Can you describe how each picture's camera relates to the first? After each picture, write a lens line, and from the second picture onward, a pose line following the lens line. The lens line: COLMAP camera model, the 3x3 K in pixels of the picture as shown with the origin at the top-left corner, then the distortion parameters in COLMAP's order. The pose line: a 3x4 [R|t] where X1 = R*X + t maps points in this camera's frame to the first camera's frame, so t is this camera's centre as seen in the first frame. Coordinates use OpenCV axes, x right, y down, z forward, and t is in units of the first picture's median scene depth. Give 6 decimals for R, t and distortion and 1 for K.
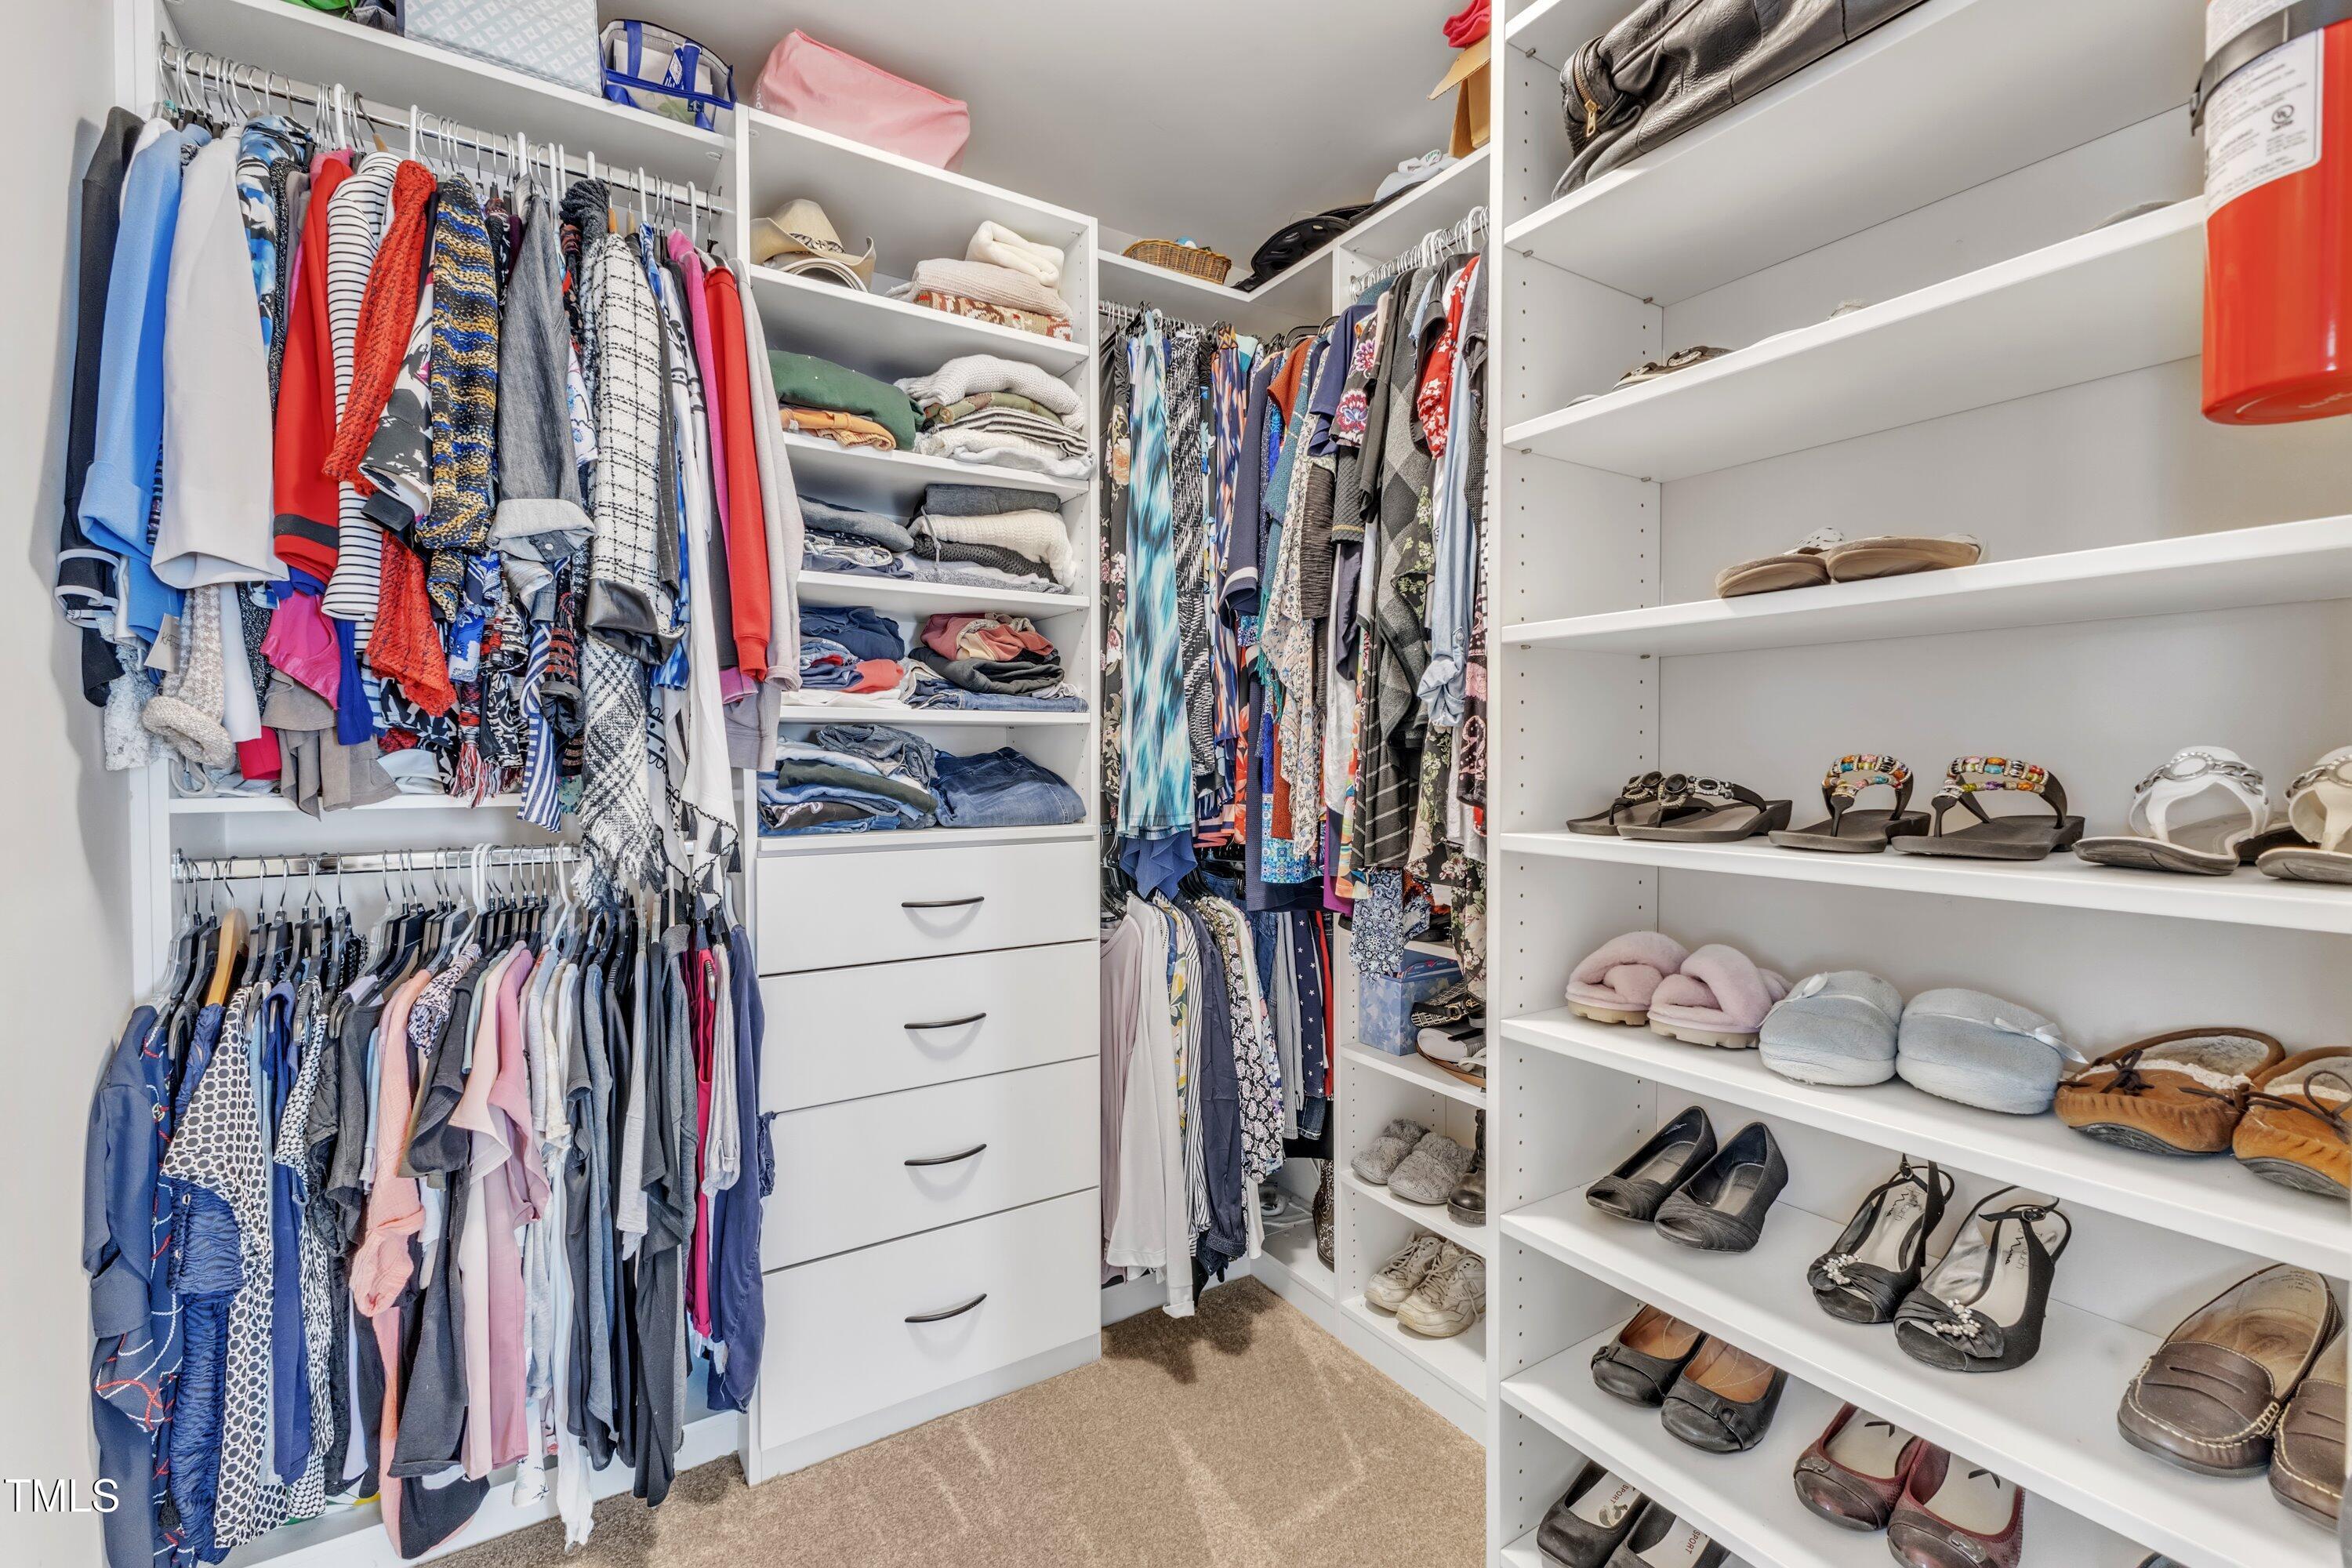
lens RADIAL K [[1039.4, 0, 1174.3], [0, 1039.4, 764.1], [0, 0, 1]] dist [0.011601, -0.000693]
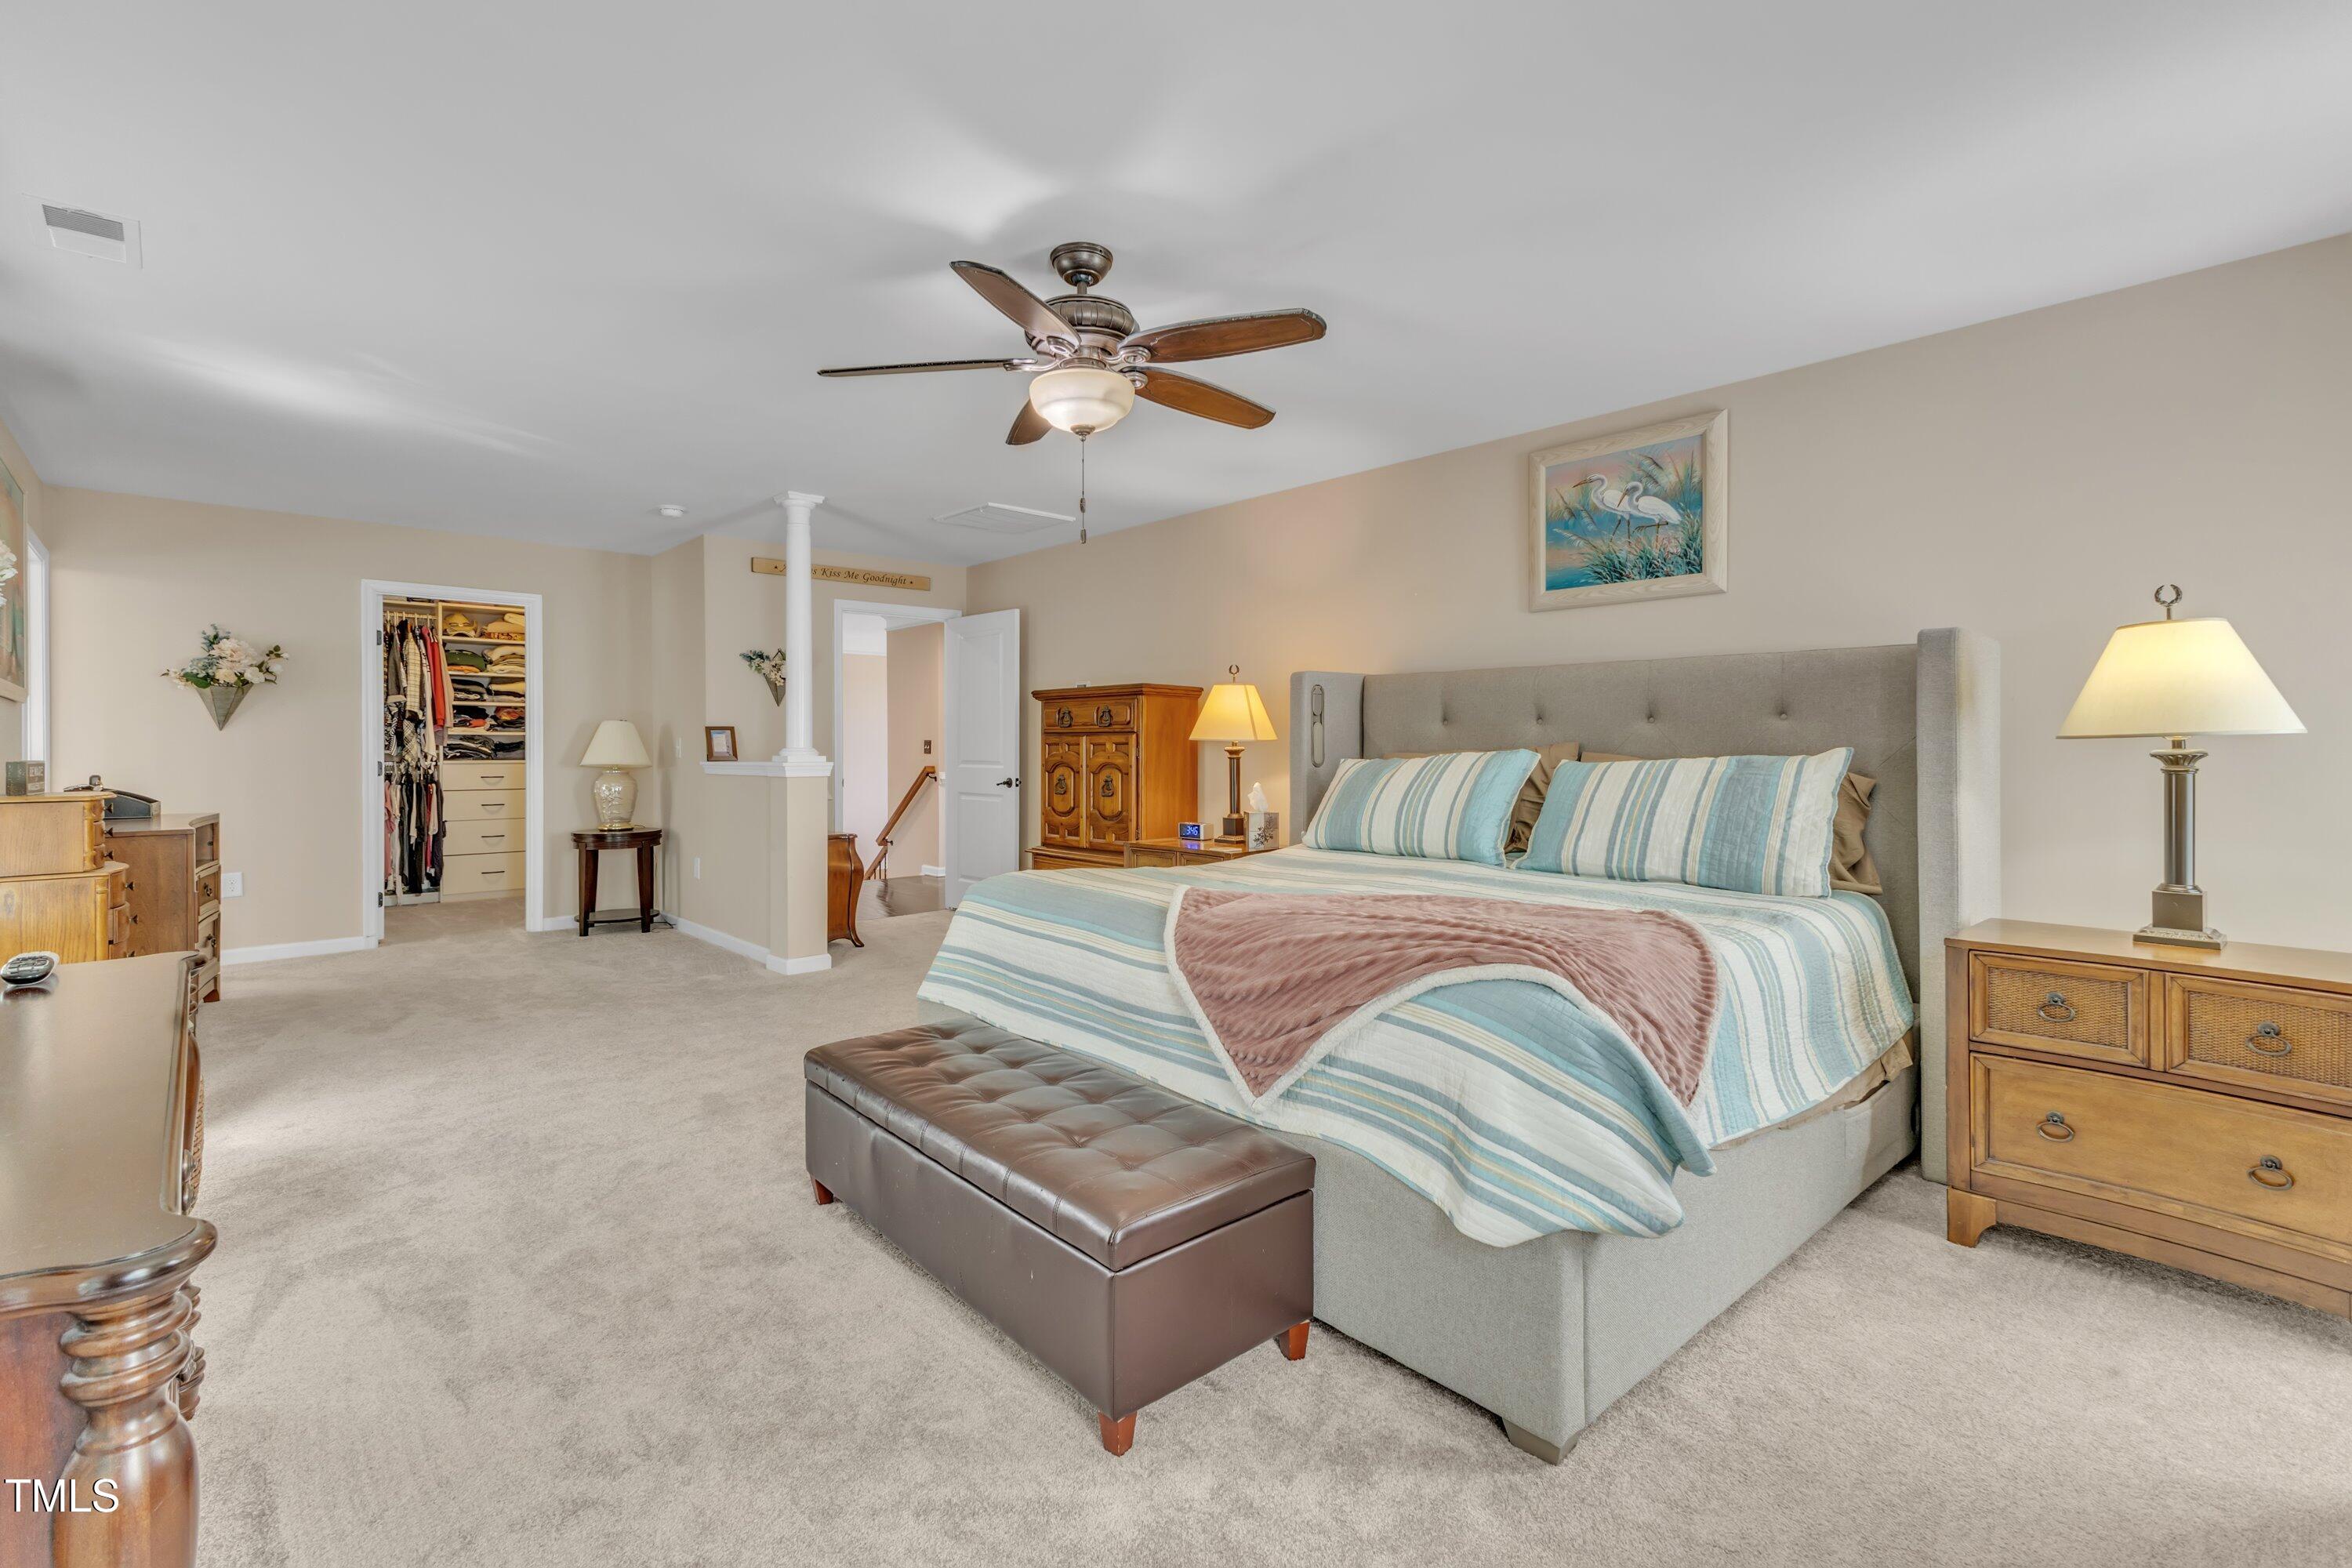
lens RADIAL K [[1039.4, 0, 1148.0], [0, 1039.4, 748.3], [0, 0, 1]] dist [0.011601, -0.000693]
pose [[0.987272, -0.000463, 0.159041, 1.924339], [0.002457, 0.999921, -0.012343, 0.081394], [-0.159023, 0.012577, 0.987195, -4.014732]]
